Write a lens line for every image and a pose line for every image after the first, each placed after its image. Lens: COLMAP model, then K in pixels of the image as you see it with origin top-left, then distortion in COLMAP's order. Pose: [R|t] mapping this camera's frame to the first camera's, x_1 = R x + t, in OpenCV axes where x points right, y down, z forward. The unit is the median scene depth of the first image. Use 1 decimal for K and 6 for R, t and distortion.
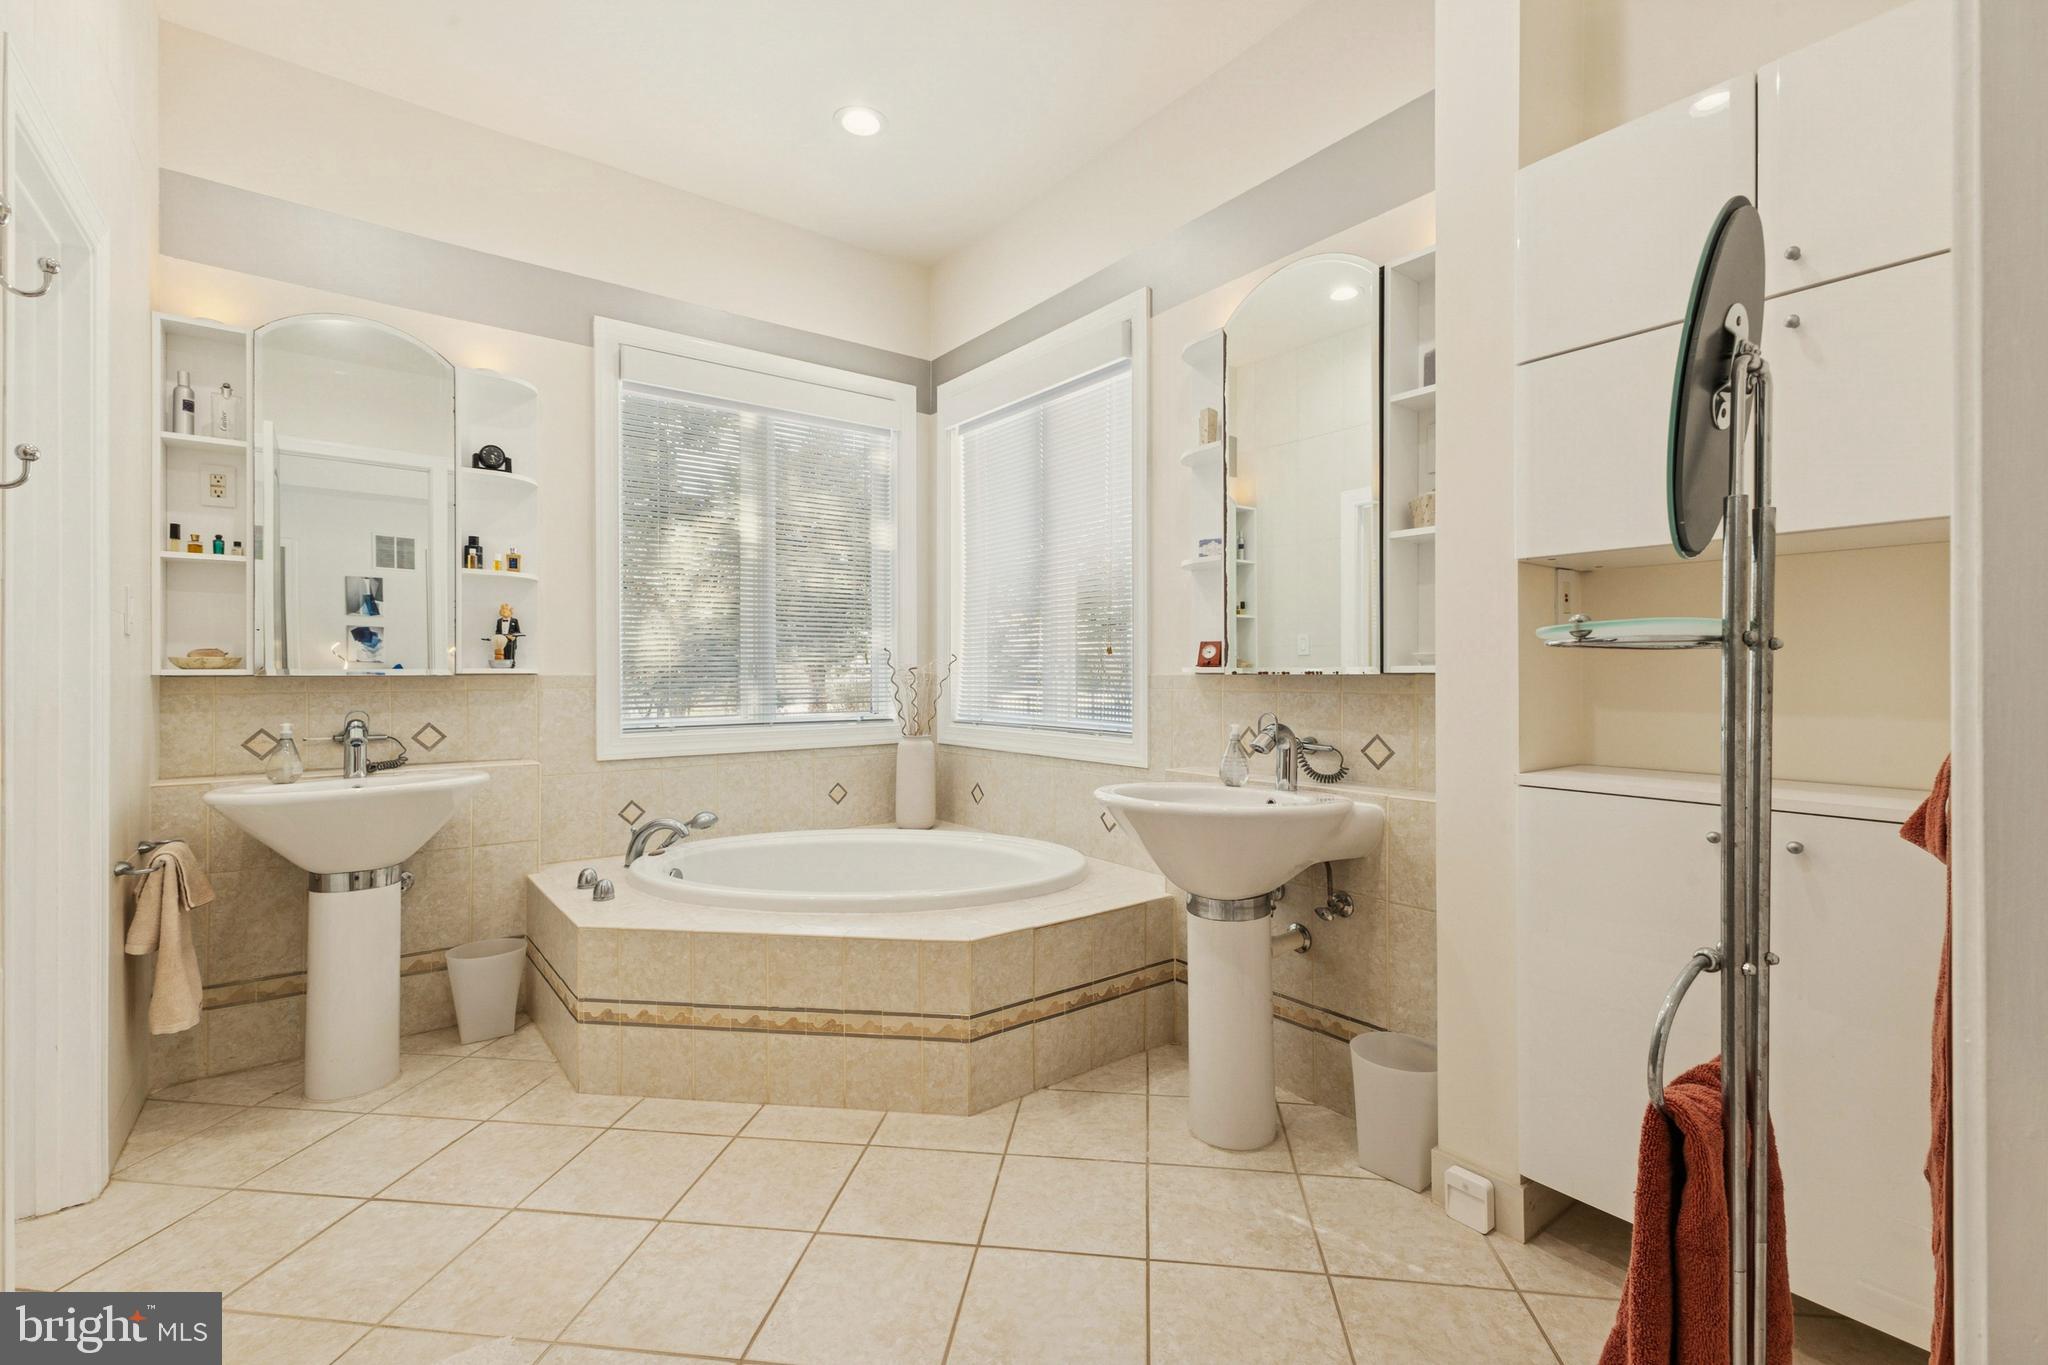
lens RADIAL K [[867.7, 0, 1030.0], [0, 867.7, 664.7], [0, 0, 1]] dist [0.000963, 0.000048]
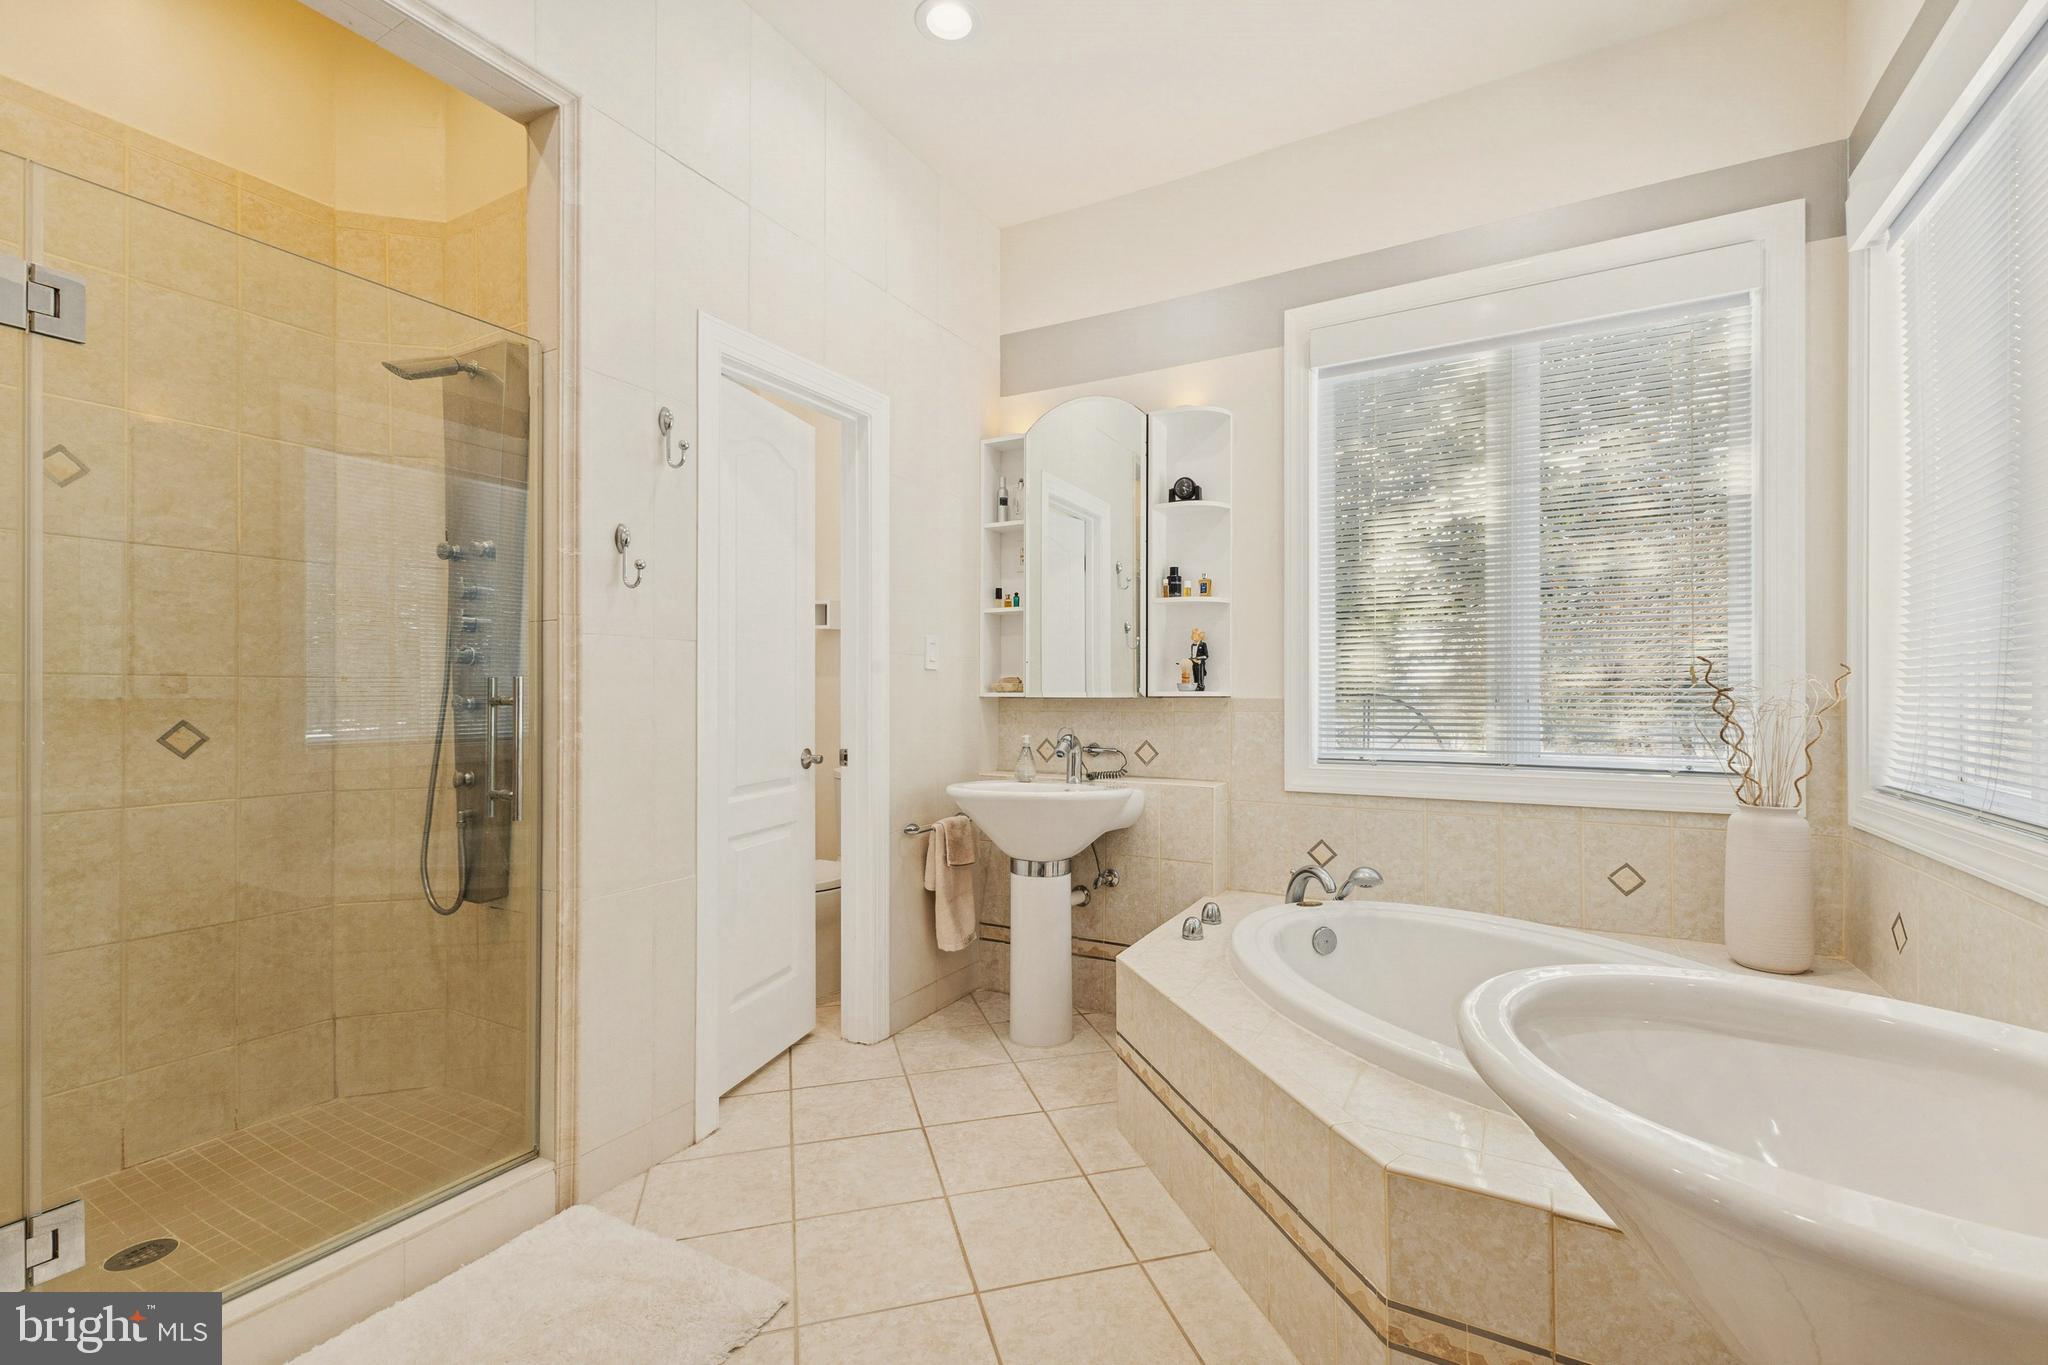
lens RADIAL K [[881.6, 0, 1024.0], [0, 881.6, 682.5], [0, 0, 1]] dist [0.000904, -0.000095]
pose [[0.391578, -0.008604, -0.920105, 0.276293], [0.009014, 0.999944, -0.005514, -0.002117], [0.920101, -0.006134, 0.391634, 0.402753]]
